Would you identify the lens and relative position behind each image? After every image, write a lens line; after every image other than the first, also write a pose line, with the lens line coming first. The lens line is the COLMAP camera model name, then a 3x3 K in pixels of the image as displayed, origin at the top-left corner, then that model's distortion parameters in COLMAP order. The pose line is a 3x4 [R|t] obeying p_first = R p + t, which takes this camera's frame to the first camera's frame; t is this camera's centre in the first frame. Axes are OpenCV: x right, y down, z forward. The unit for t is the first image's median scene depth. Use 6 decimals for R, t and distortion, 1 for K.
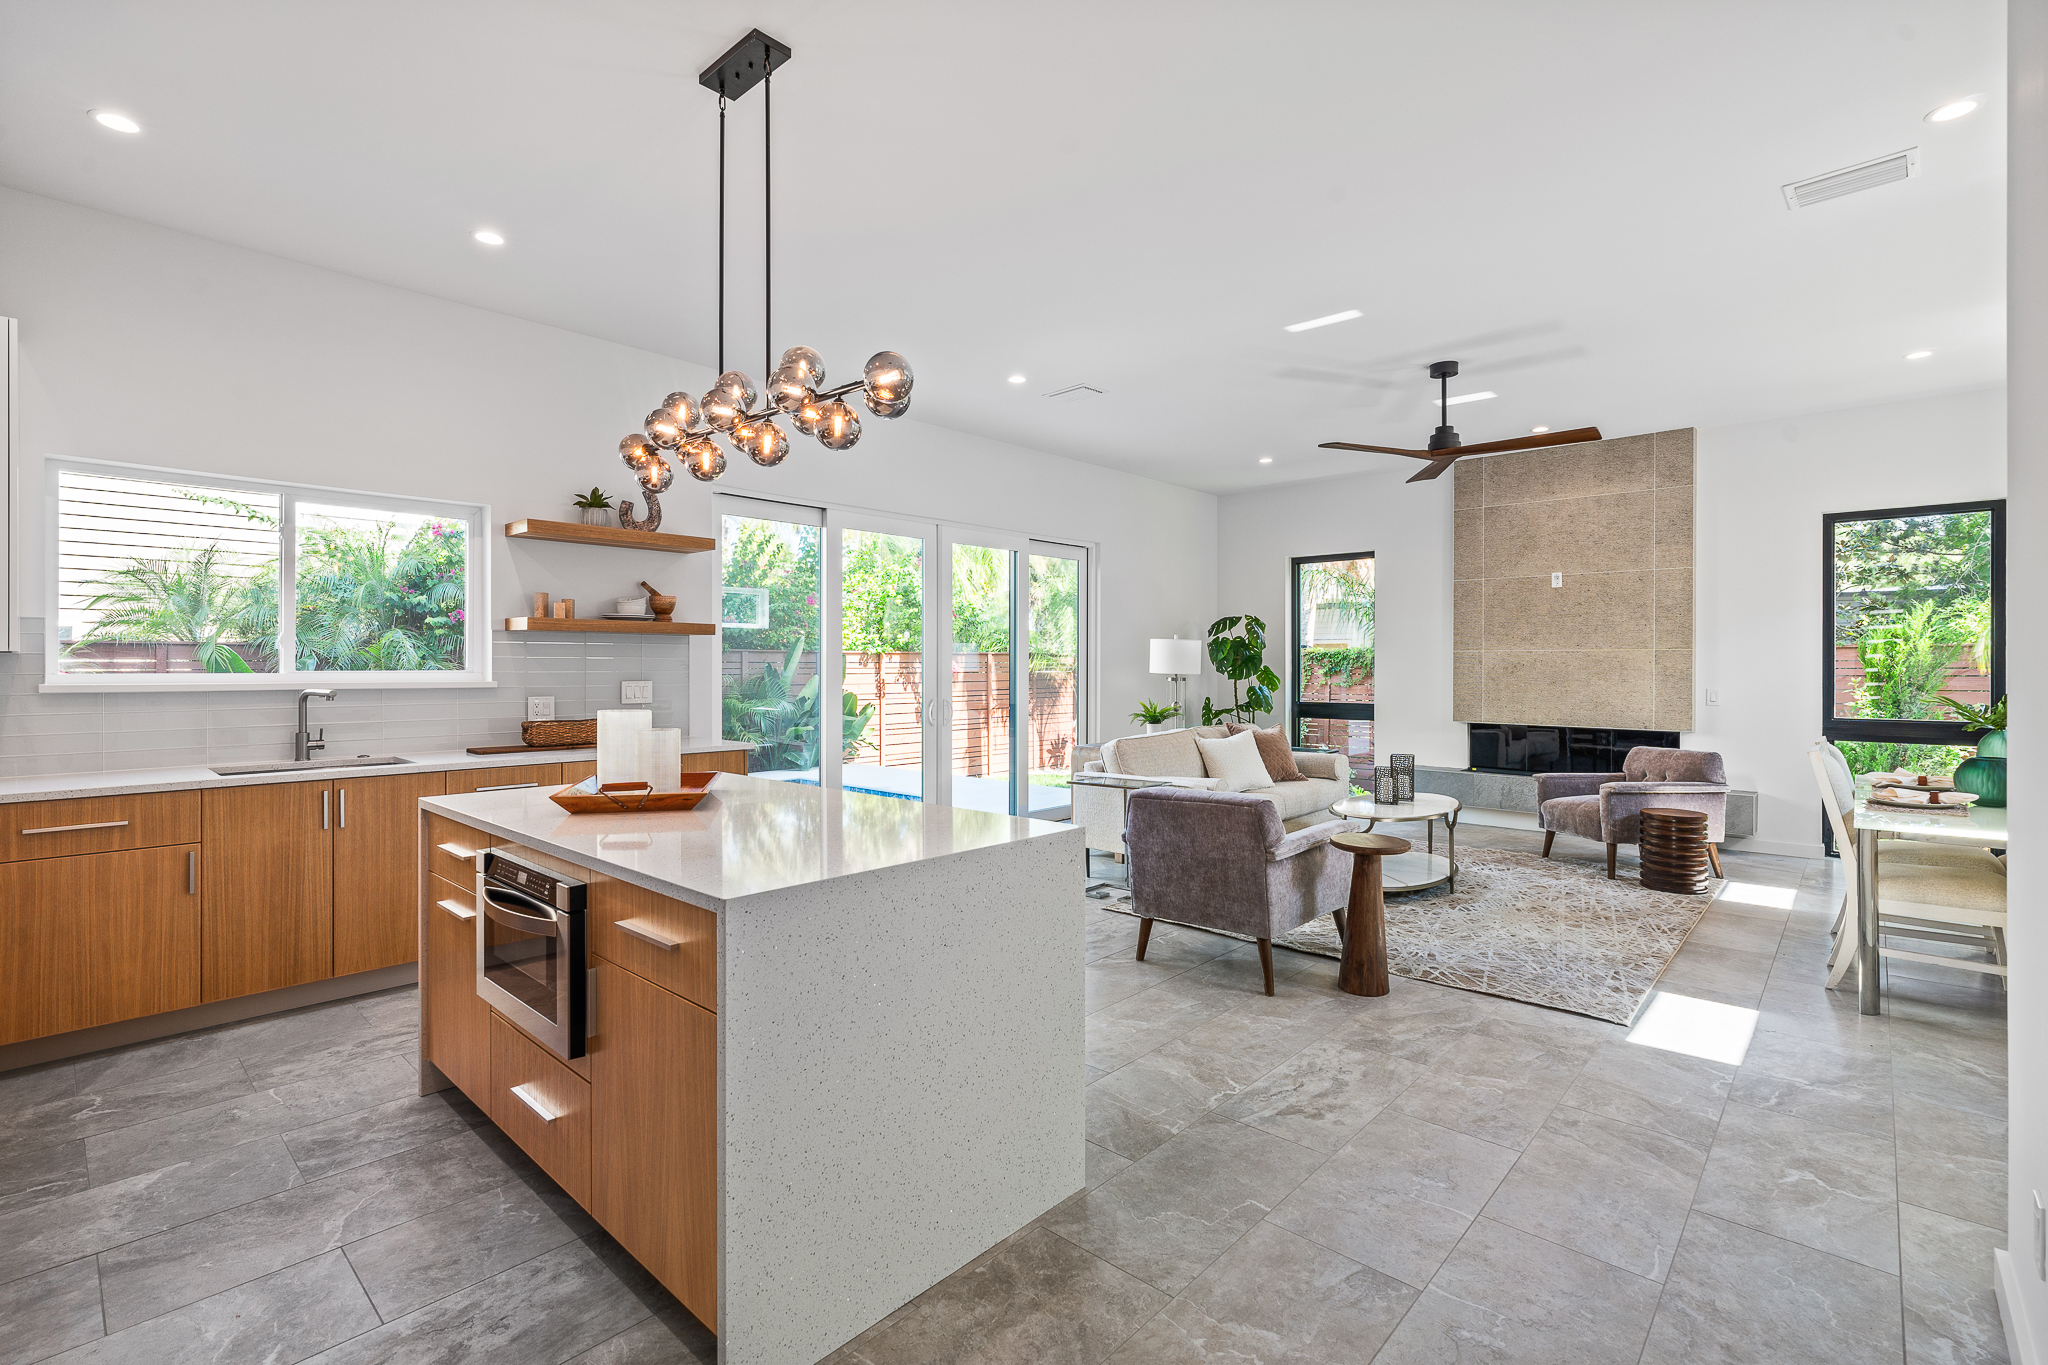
lens RADIAL K [[930.8, 0, 1031.8], [0, 930.8, 661.2], [0, 0, 1]] dist [-0.004157, 0.002310]
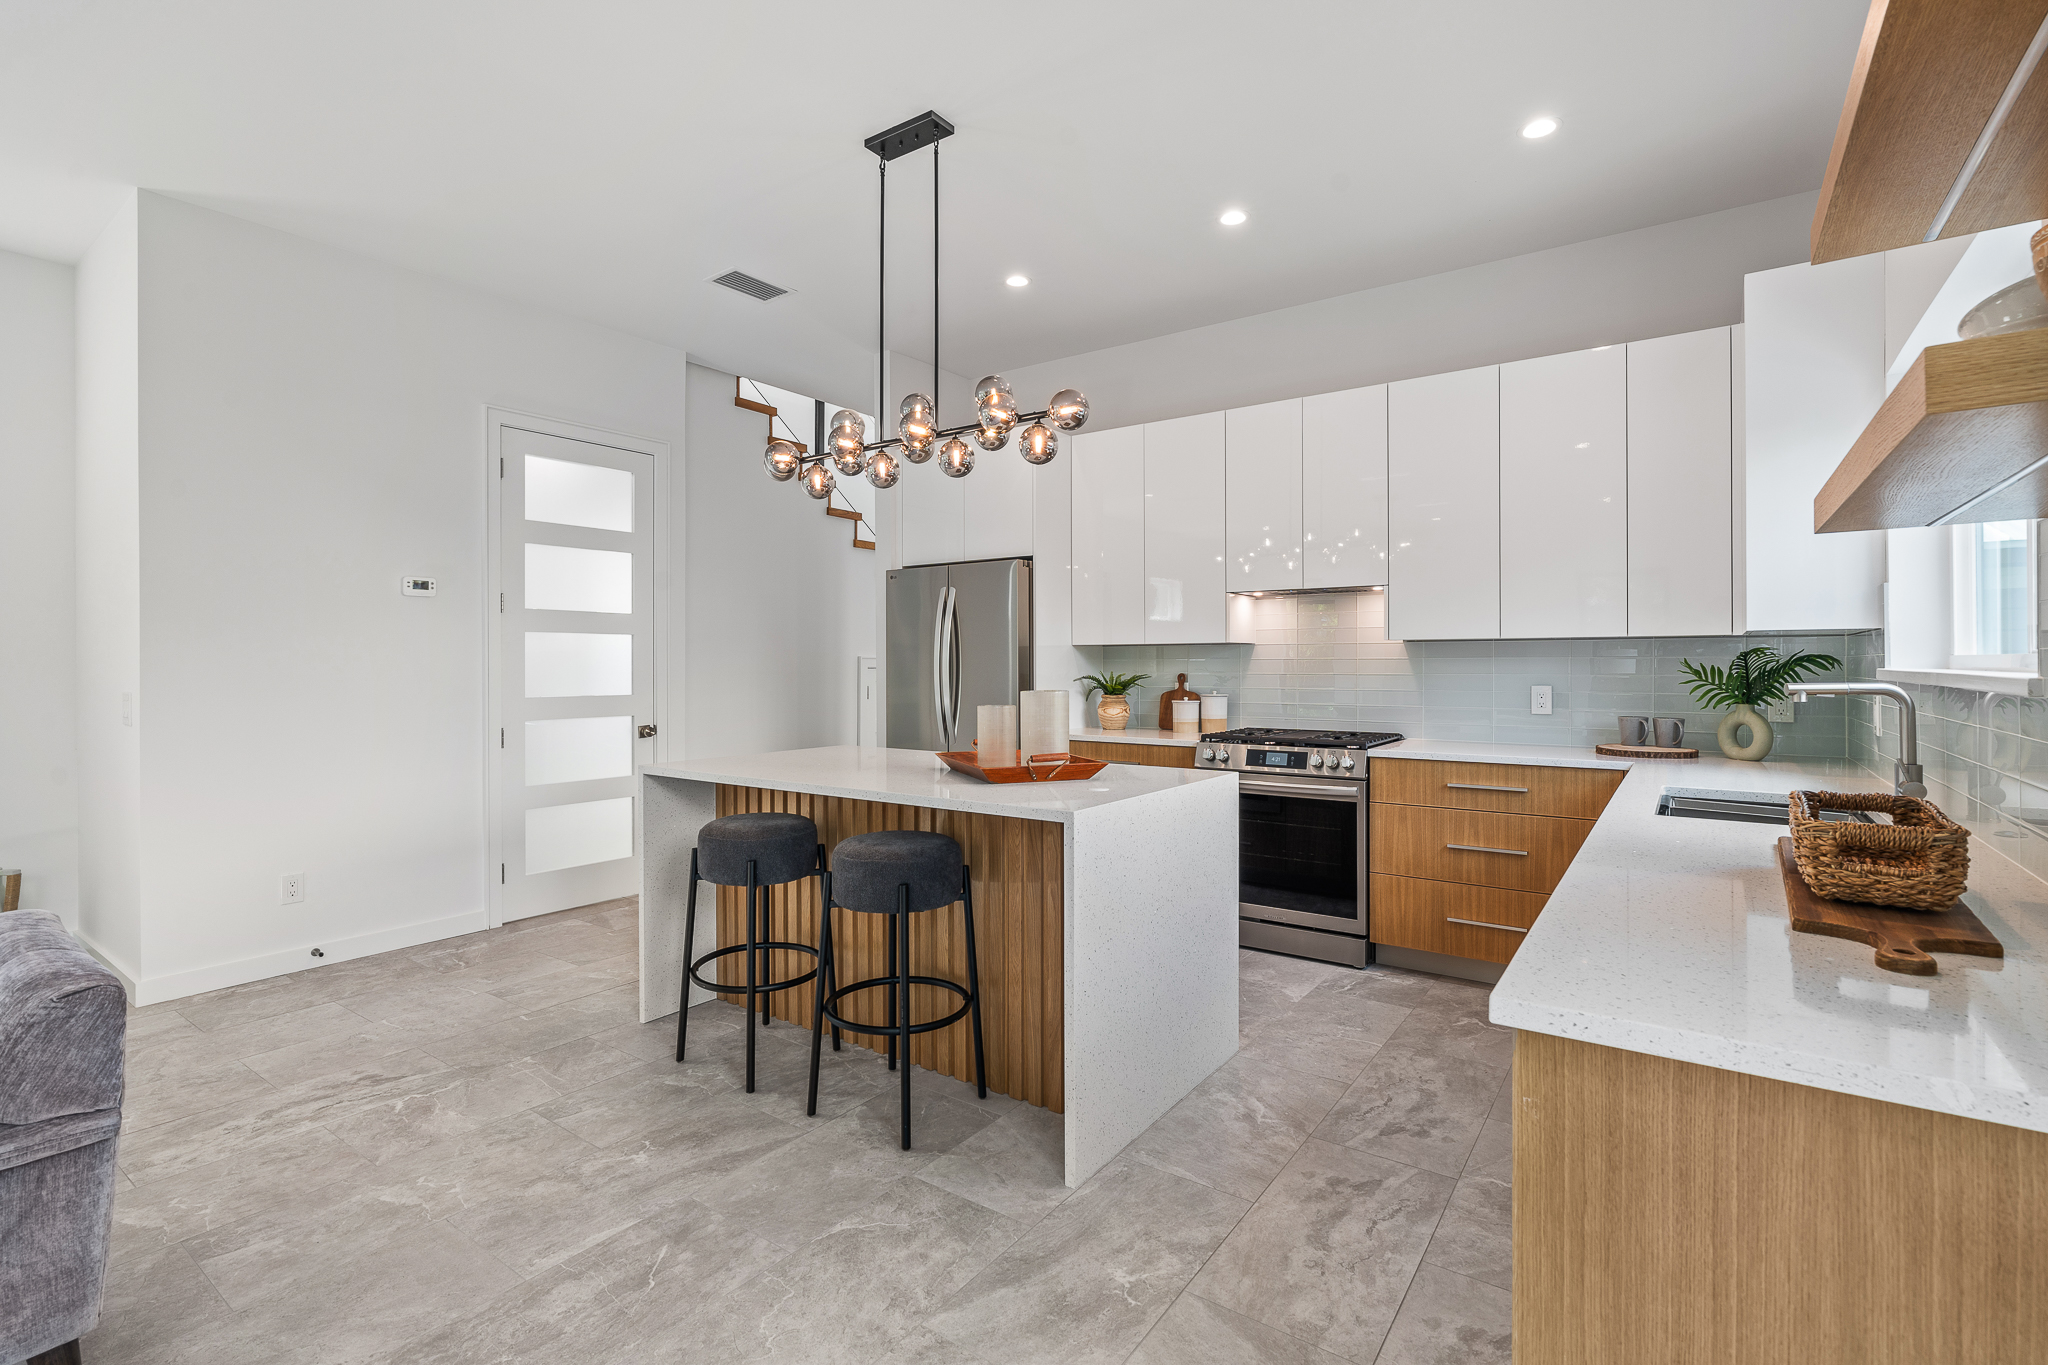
lens RADIAL K [[930.8, 0, 1026.8], [0, 930.8, 662.5], [0, 0, 1]] dist [-0.004157, 0.002310]
pose [[-0.993208, 0.000721, -0.116352, -0.205703], [0.001344, 0.999985, -0.005272, 0.019227], [0.116346, -0.005392, -0.993194, 1.416529]]
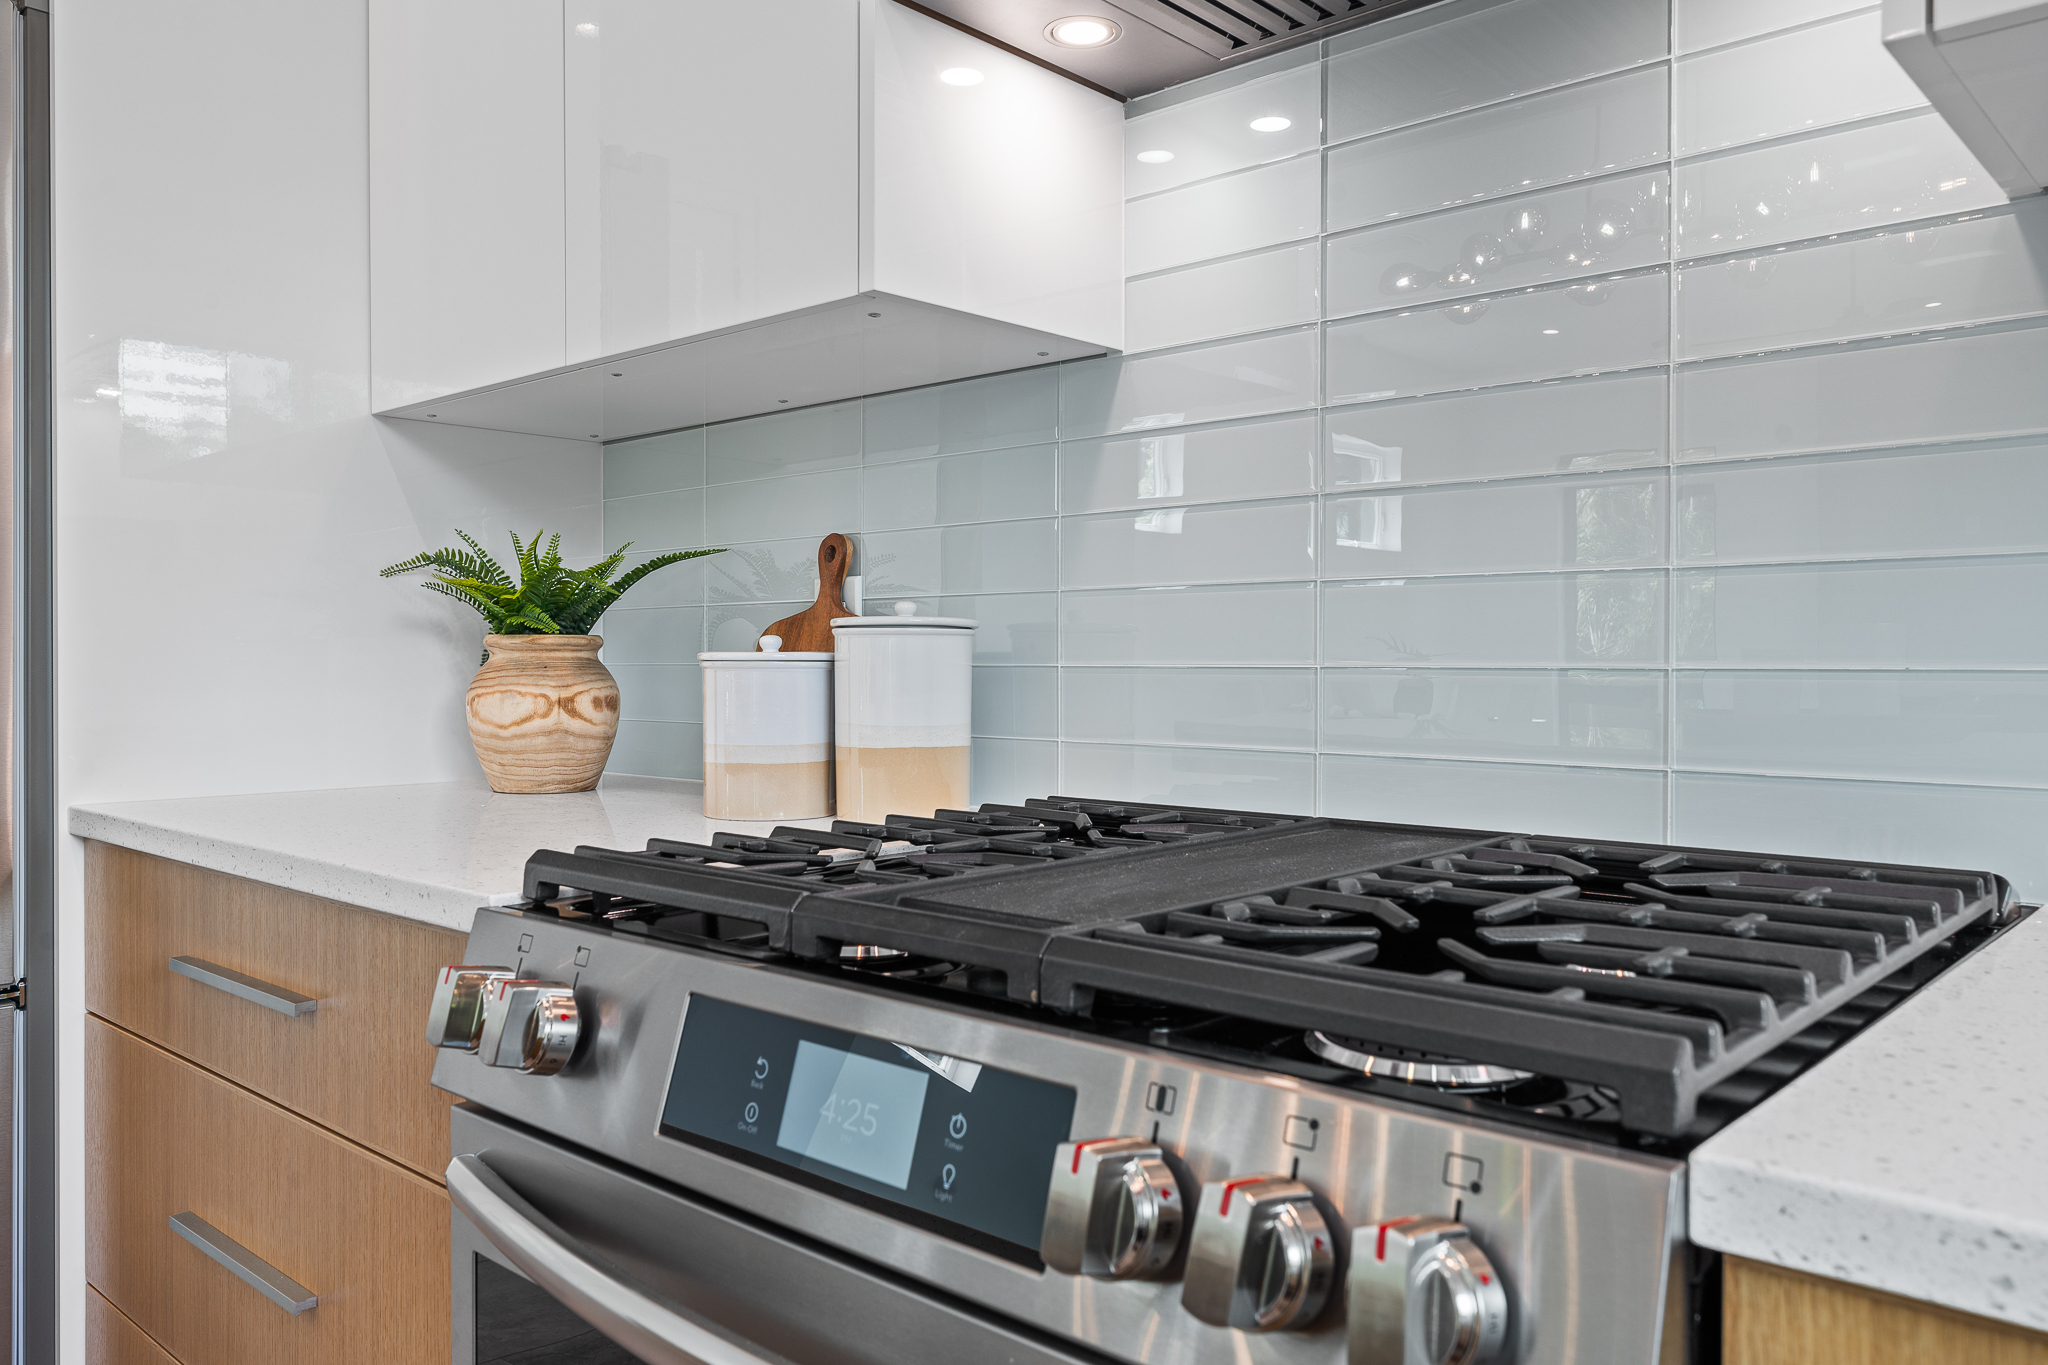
lens RADIAL K [[1508.1, 0, 1017.5], [0, 1508.1, 674.8], [0, 0, 1]] dist [0.027528, -0.001703]
pose [[-0.999993, 0.001912, -0.003226, -0.599491], [0.001868, 0.999907, 0.013493, 0.061720], [0.003251, 0.013487, -0.999904, 0.650941]]
